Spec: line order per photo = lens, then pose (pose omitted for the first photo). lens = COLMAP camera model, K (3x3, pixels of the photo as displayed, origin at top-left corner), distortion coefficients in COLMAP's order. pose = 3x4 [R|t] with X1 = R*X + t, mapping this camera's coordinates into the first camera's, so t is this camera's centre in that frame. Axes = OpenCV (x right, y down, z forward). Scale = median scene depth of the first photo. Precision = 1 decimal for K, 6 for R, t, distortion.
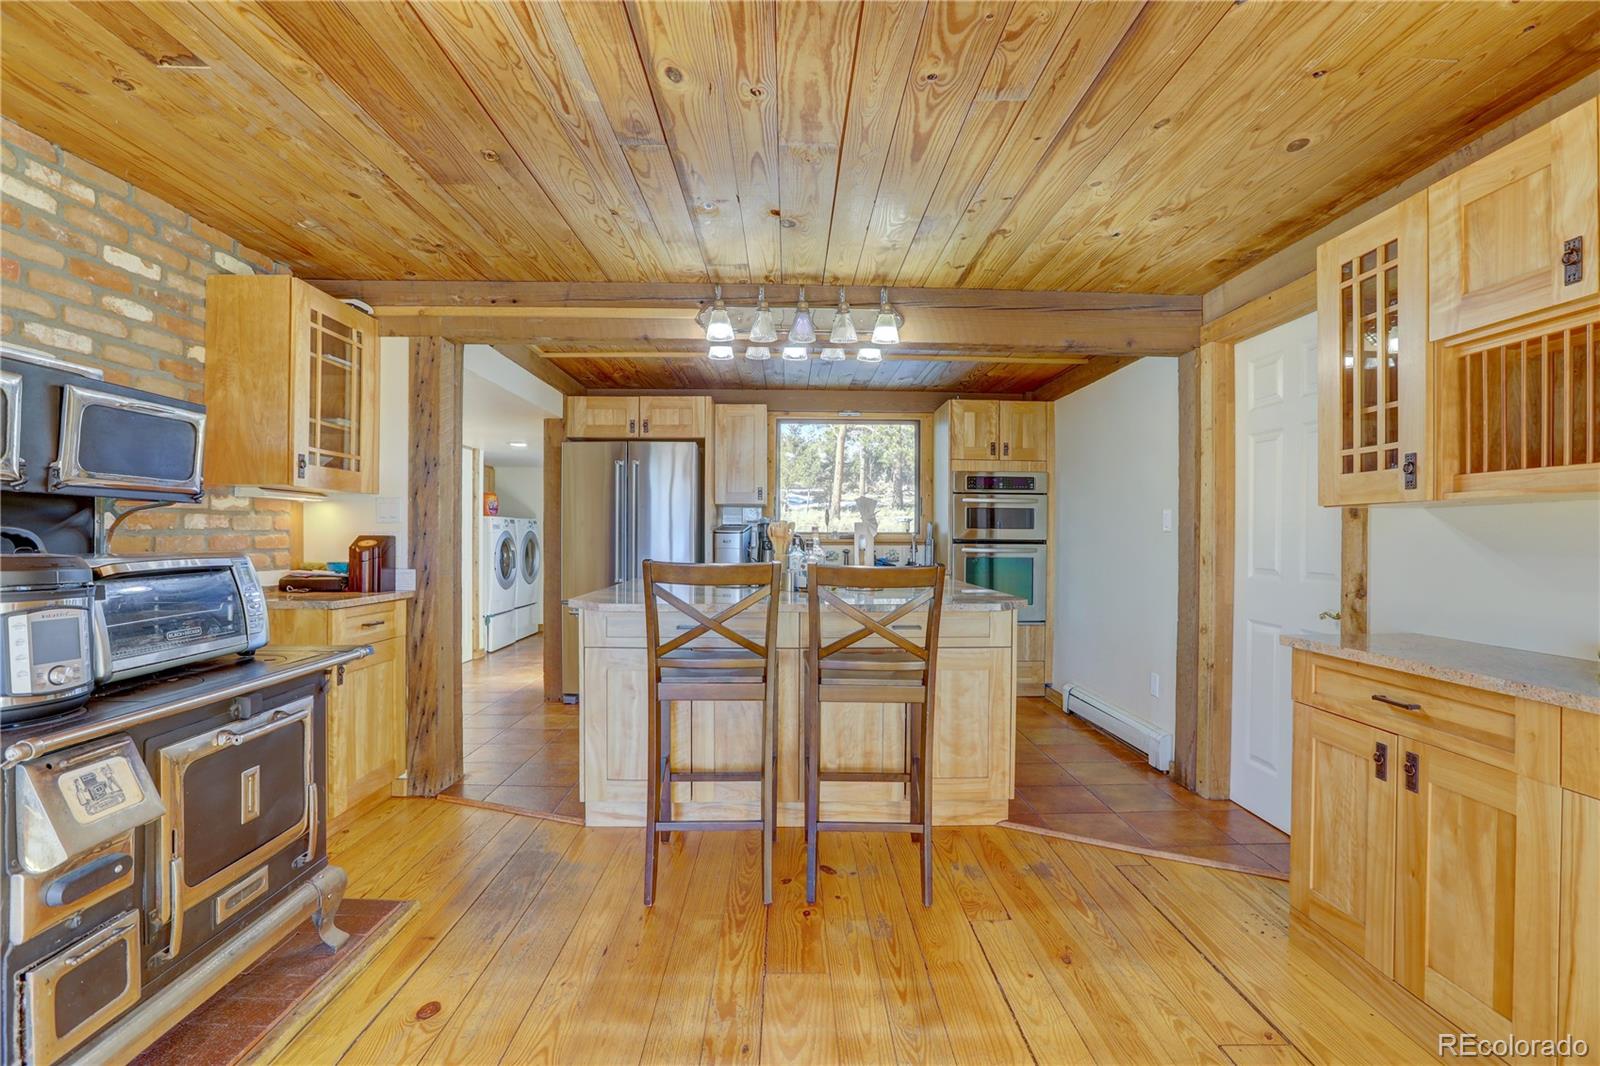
lens RADIAL K [[724.3, 0, 800.5], [0, 724.3, 535.1], [0, 0, 1]] dist [-0.049206, 0.013278]
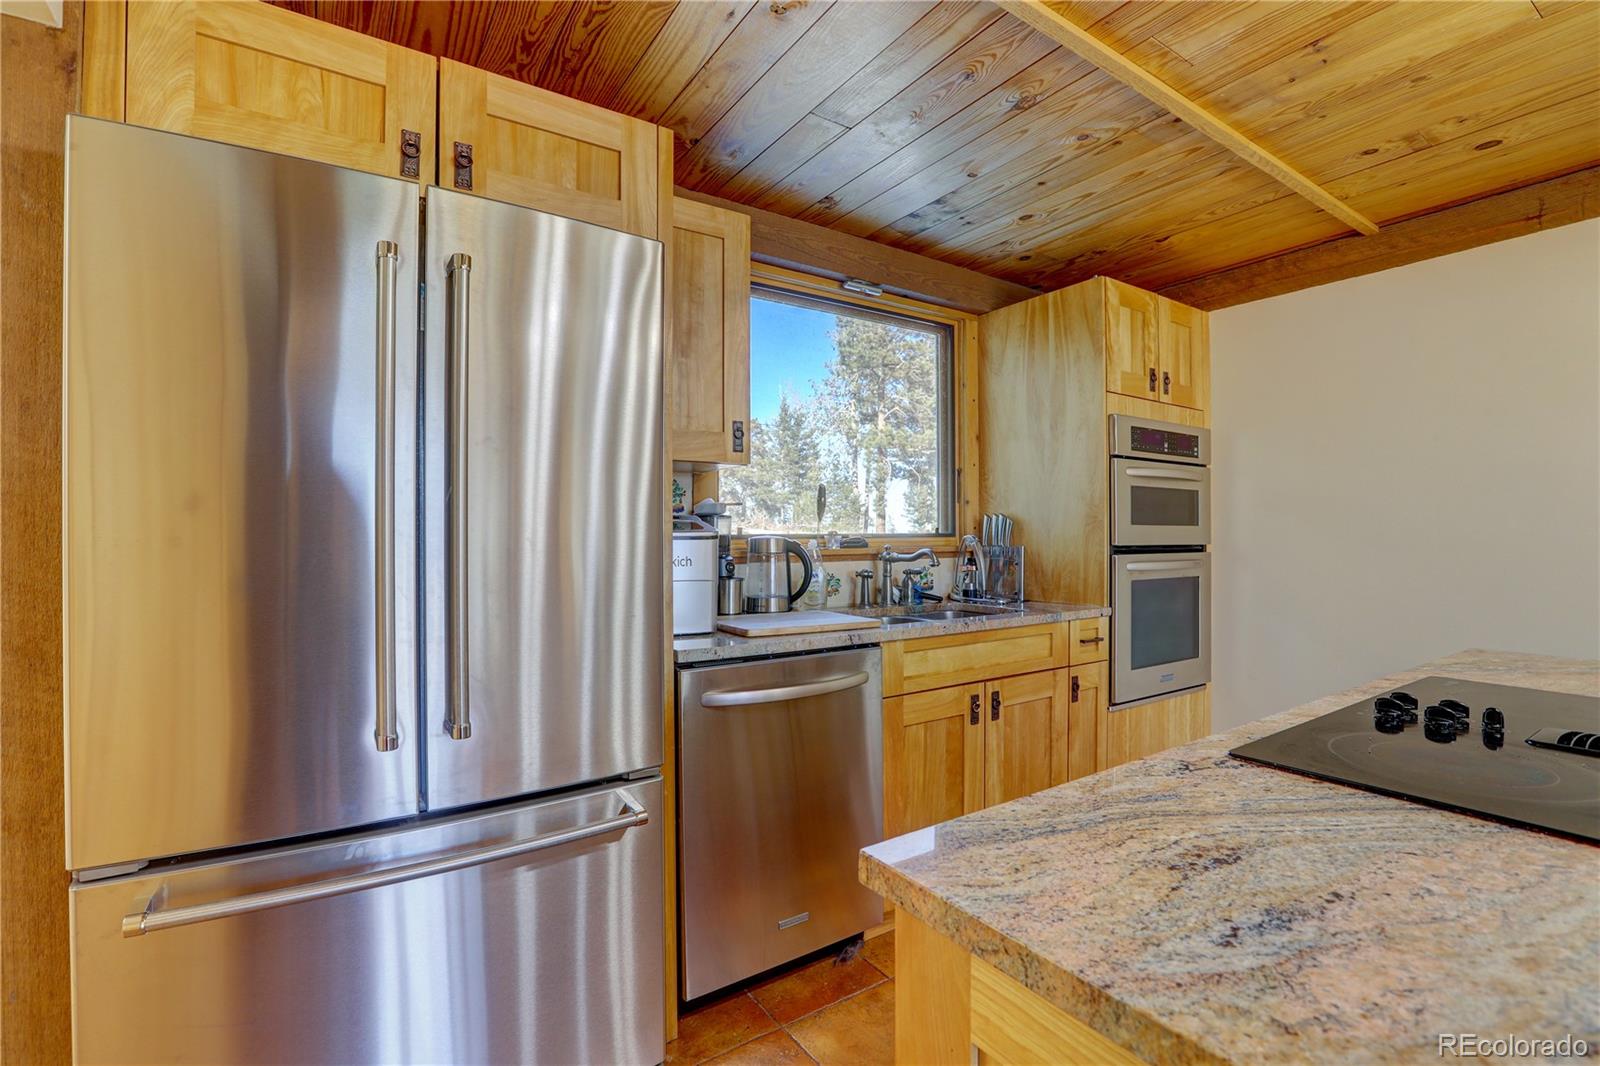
lens RADIAL K [[724.3, 0, 815.1], [0, 724.3, 526.5], [0, 0, 1]] dist [-0.049206, 0.013278]
pose [[0.846714, -0.001326, 0.532047, -0.472892], [0.006220, 0.999953, -0.007407, -0.011858], [-0.532012, 0.009581, 0.846682, 1.336118]]
